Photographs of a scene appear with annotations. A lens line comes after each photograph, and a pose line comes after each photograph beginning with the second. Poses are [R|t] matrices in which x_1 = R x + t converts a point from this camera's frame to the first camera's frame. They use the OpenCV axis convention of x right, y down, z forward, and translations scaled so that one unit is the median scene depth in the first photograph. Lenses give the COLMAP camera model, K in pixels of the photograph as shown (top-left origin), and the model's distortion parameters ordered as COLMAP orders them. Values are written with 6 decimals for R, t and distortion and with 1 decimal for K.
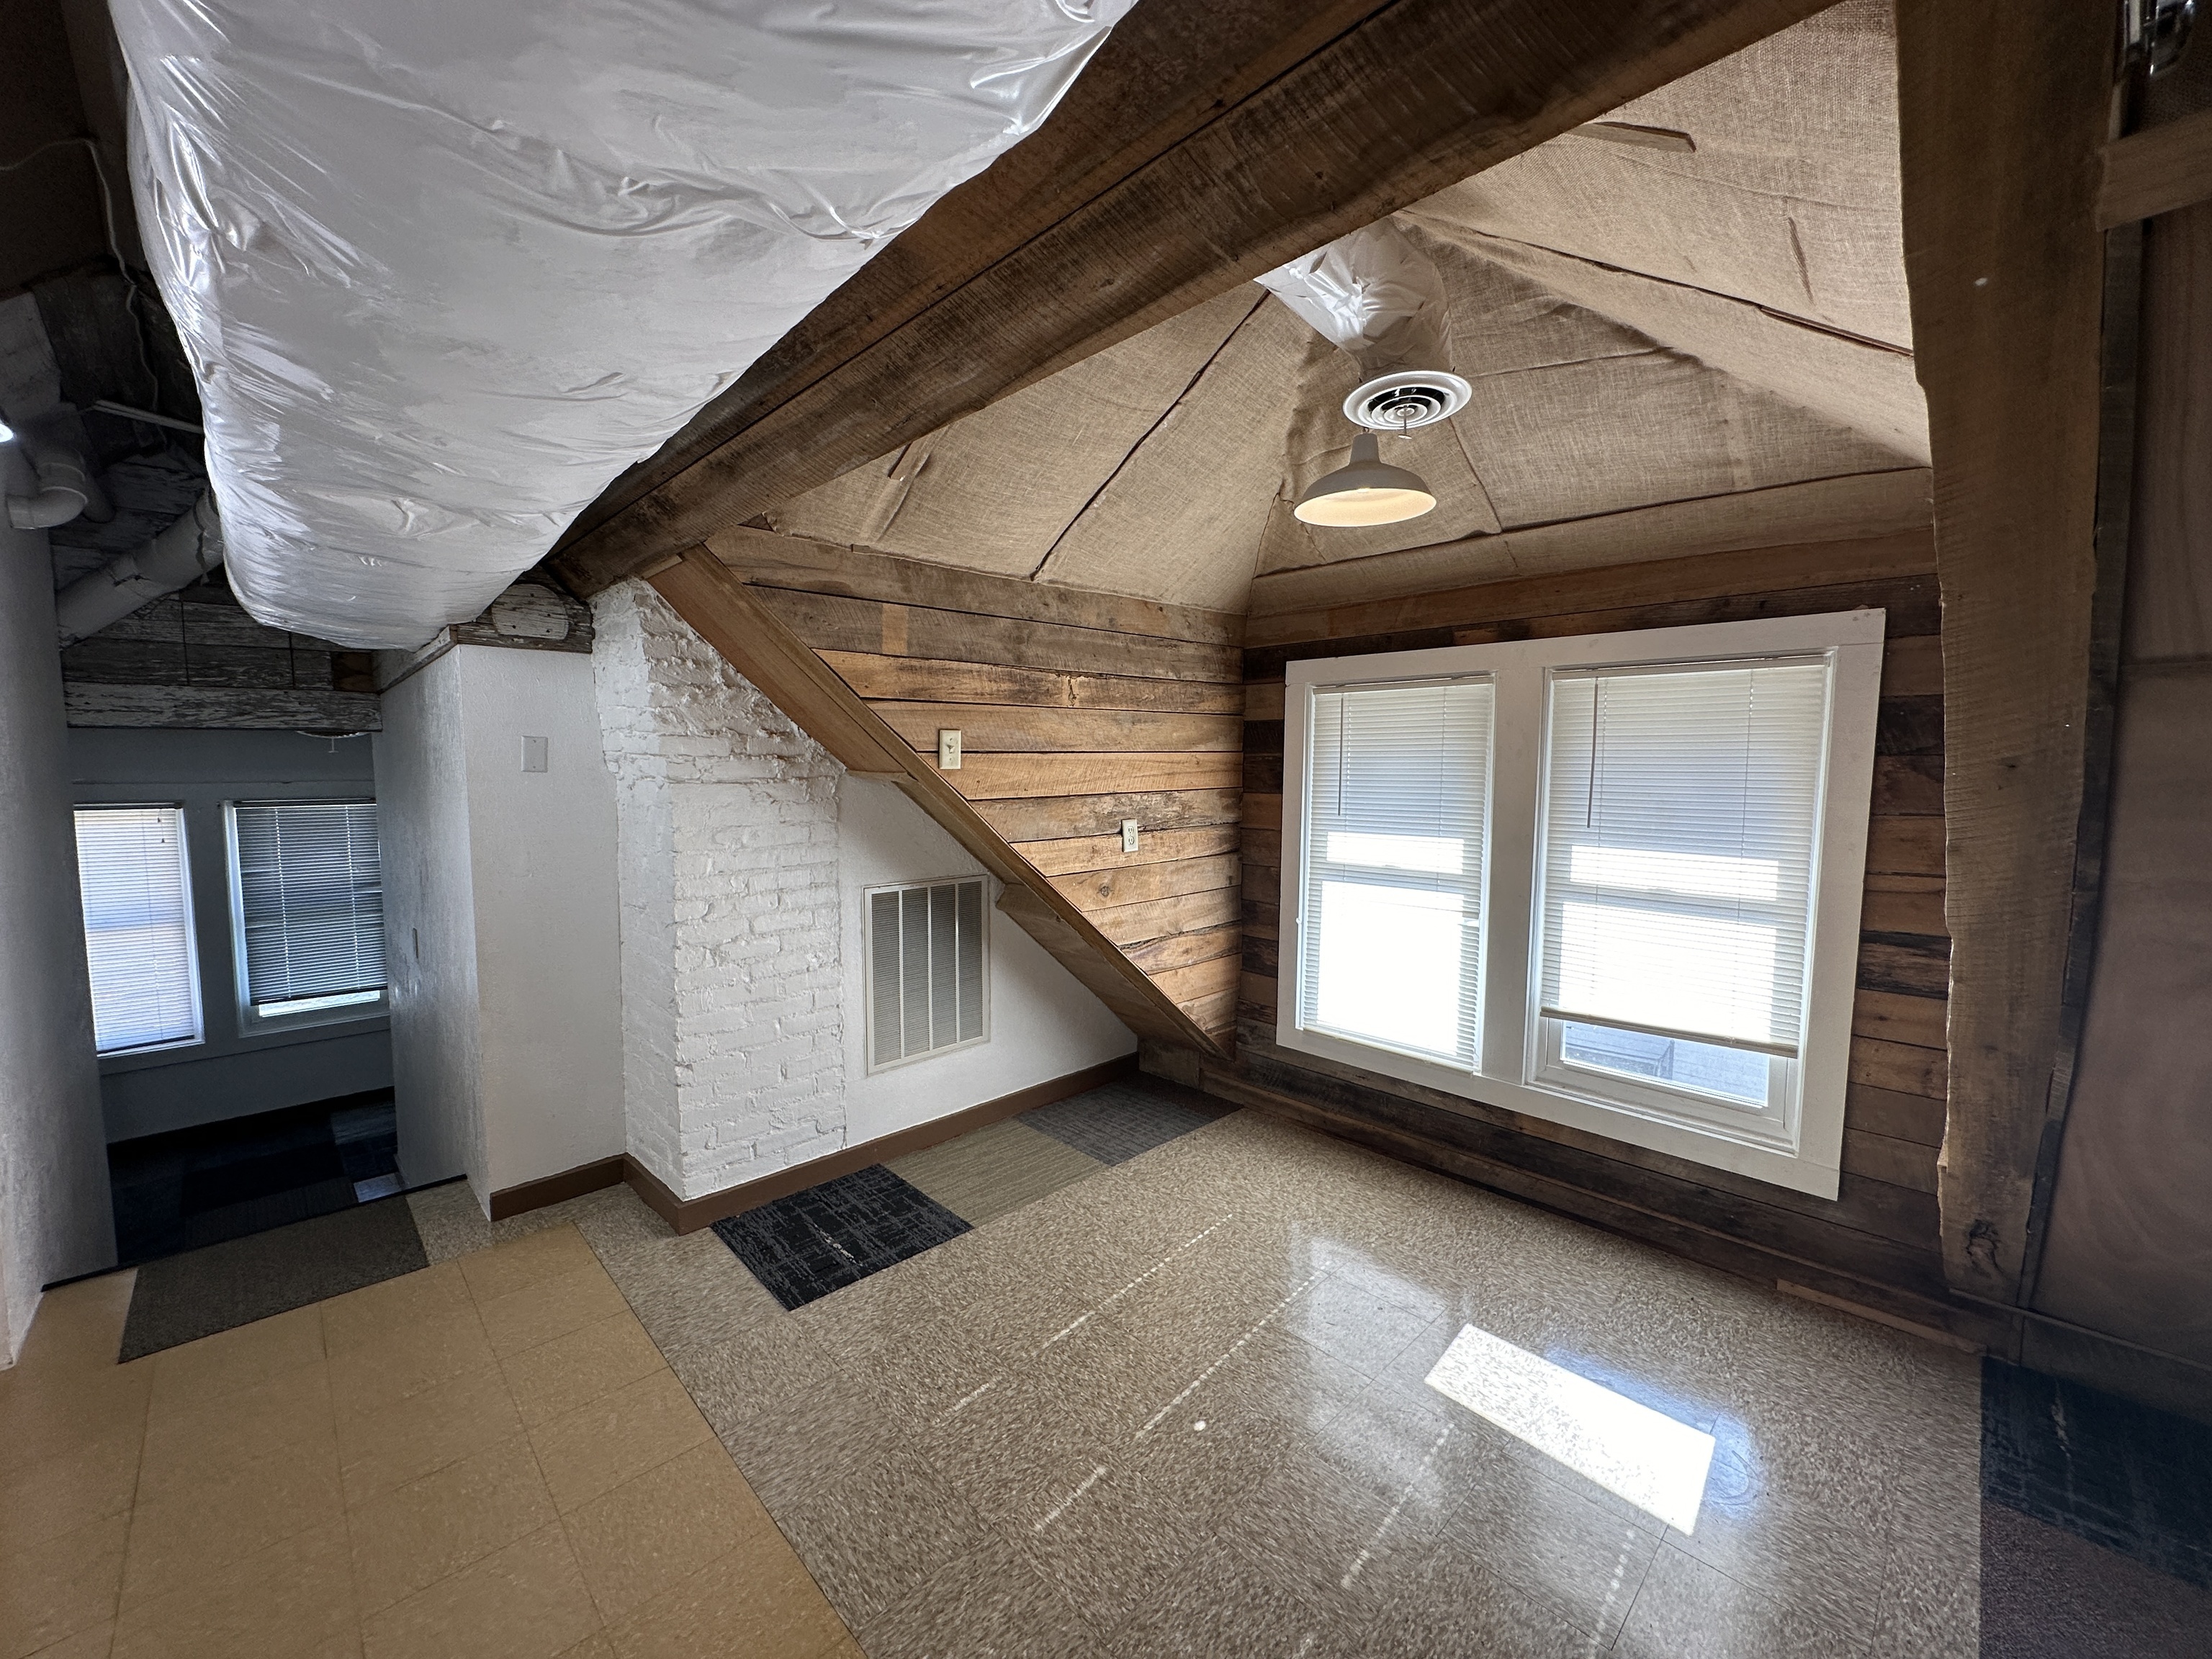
lens RADIAL K [[883.8, 0, 1104.7], [0, 883.8, 830.2], [0, 0, 1]] dist [-0.003032, 0.001236]
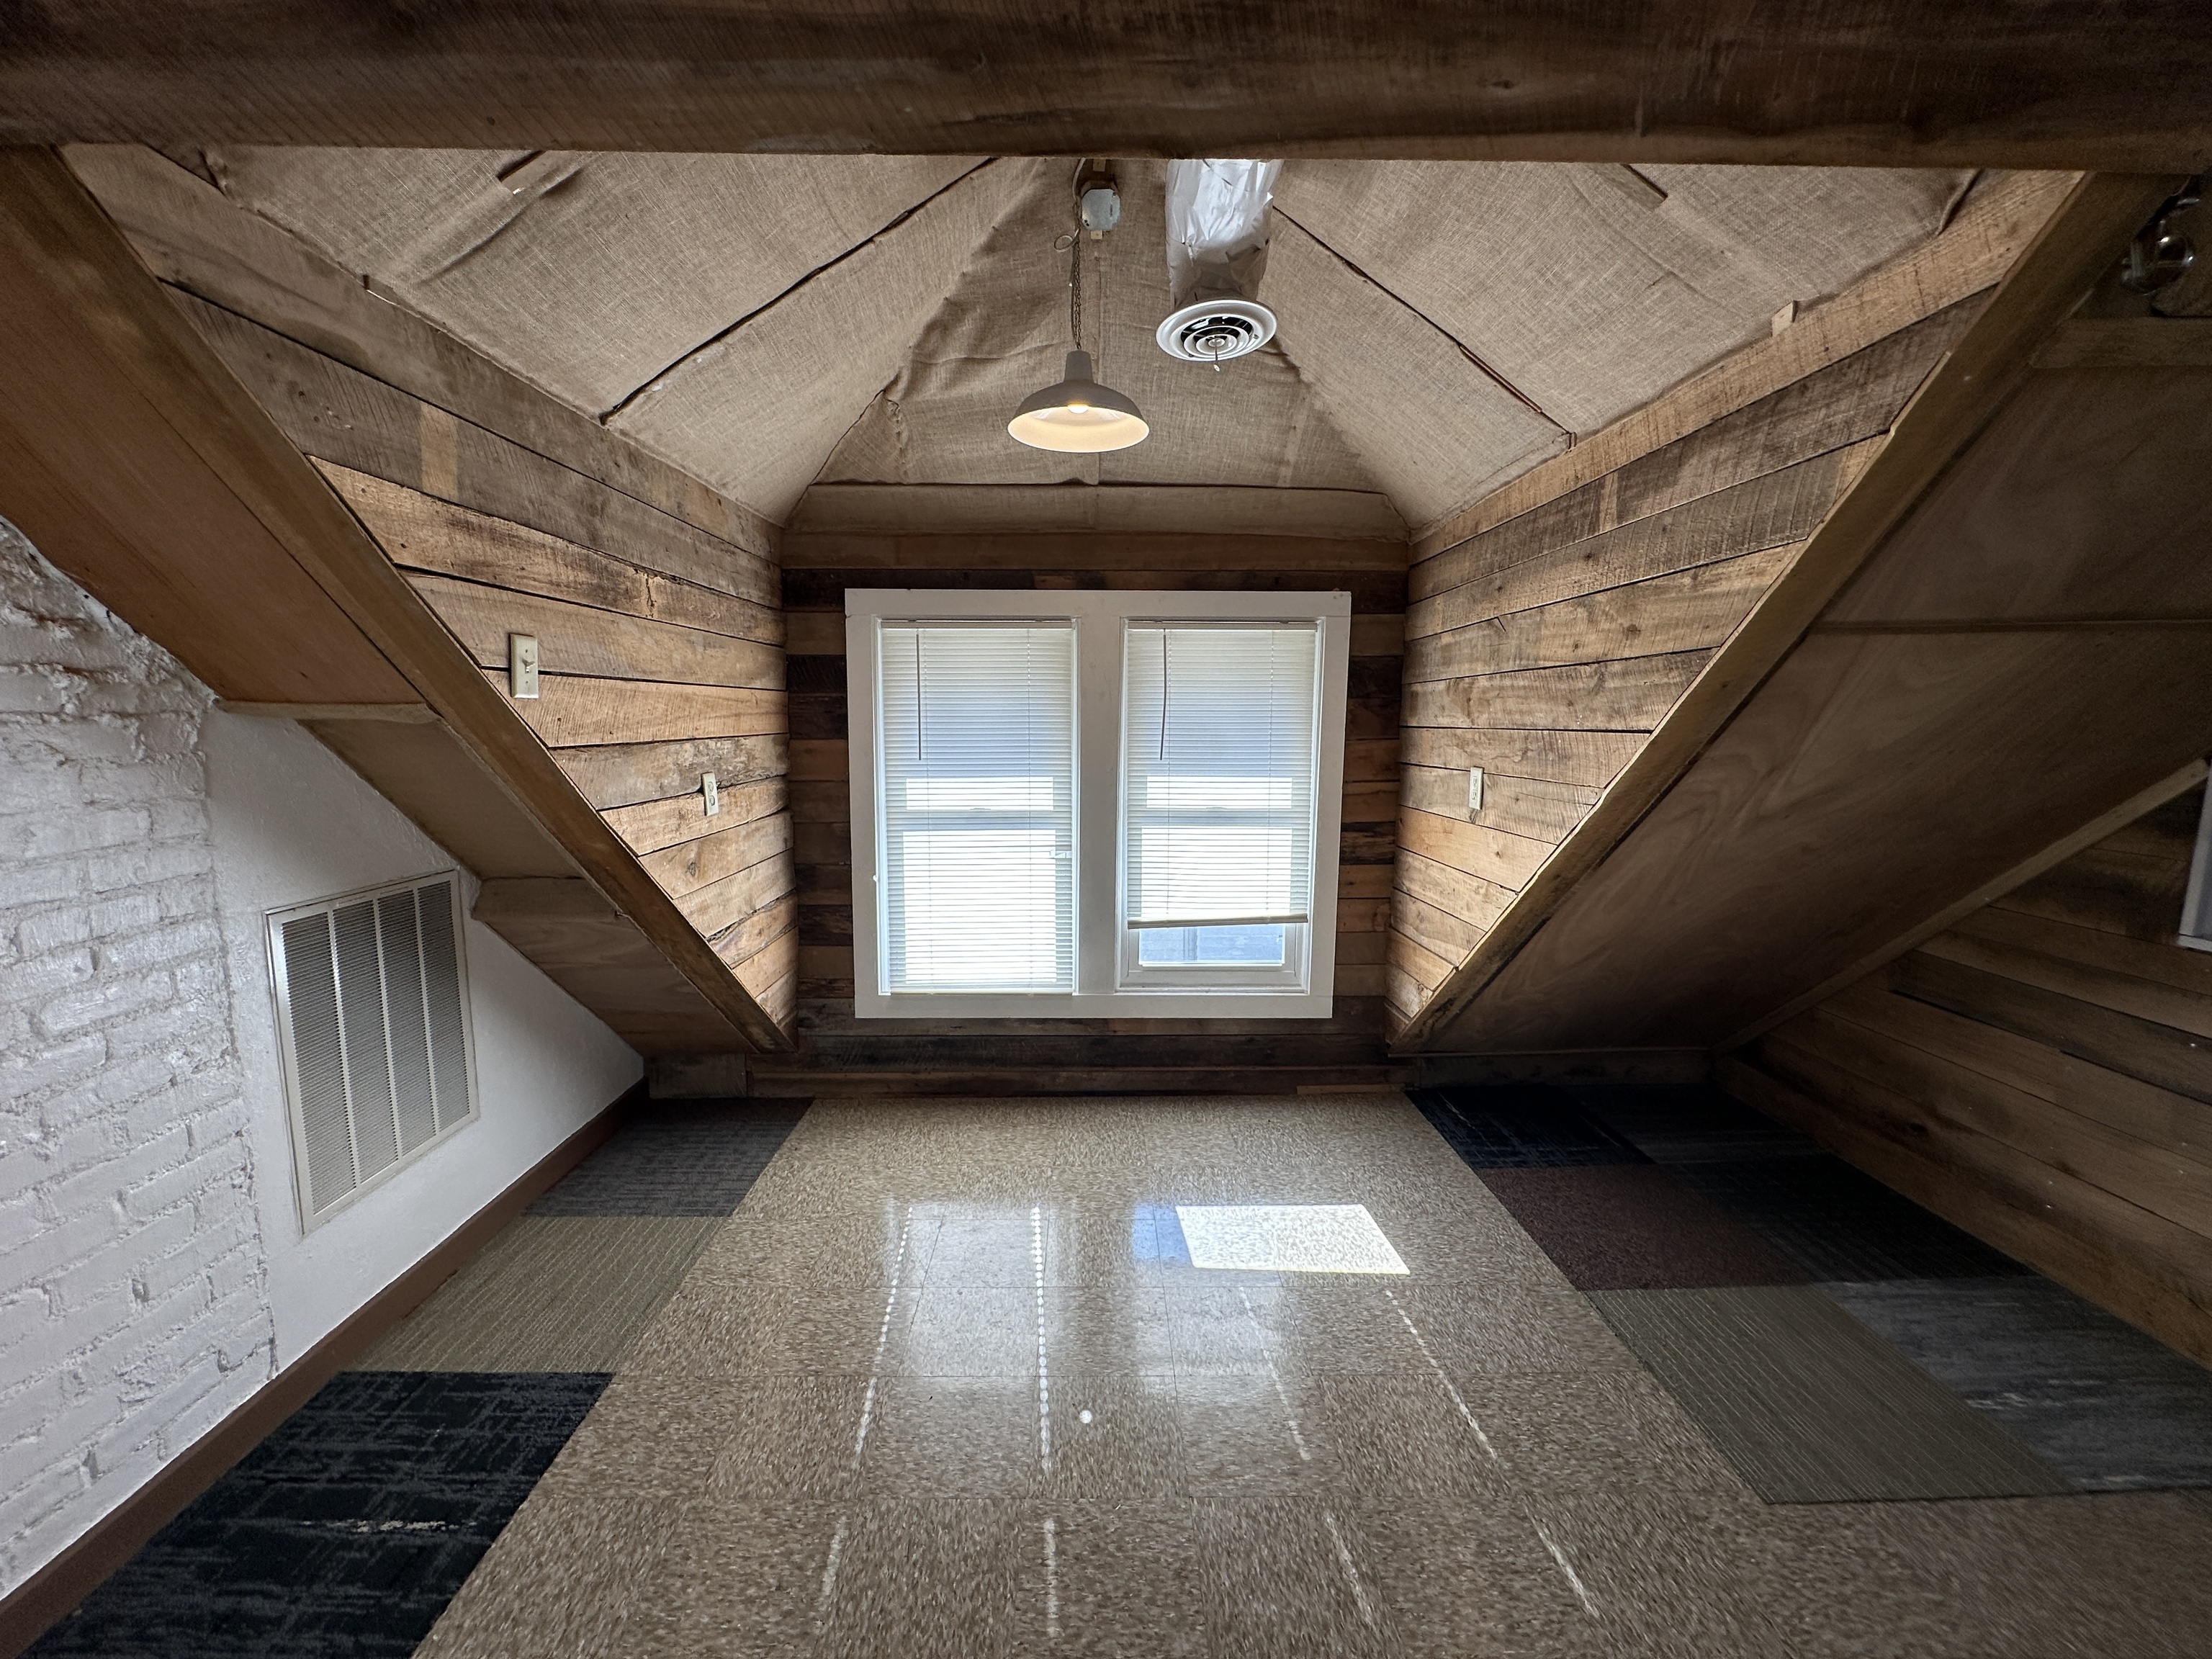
lens RADIAL K [[883.8, 0, 1099.9], [0, 883.8, 829.6], [0, 0, 1]] dist [-0.003032, 0.001236]
pose [[0.683920, -0.088853, 0.724126, -0.356873], [0.058019, 0.996036, 0.067419, 0.005601], [-0.727246, -0.004096, 0.686365, 0.264353]]
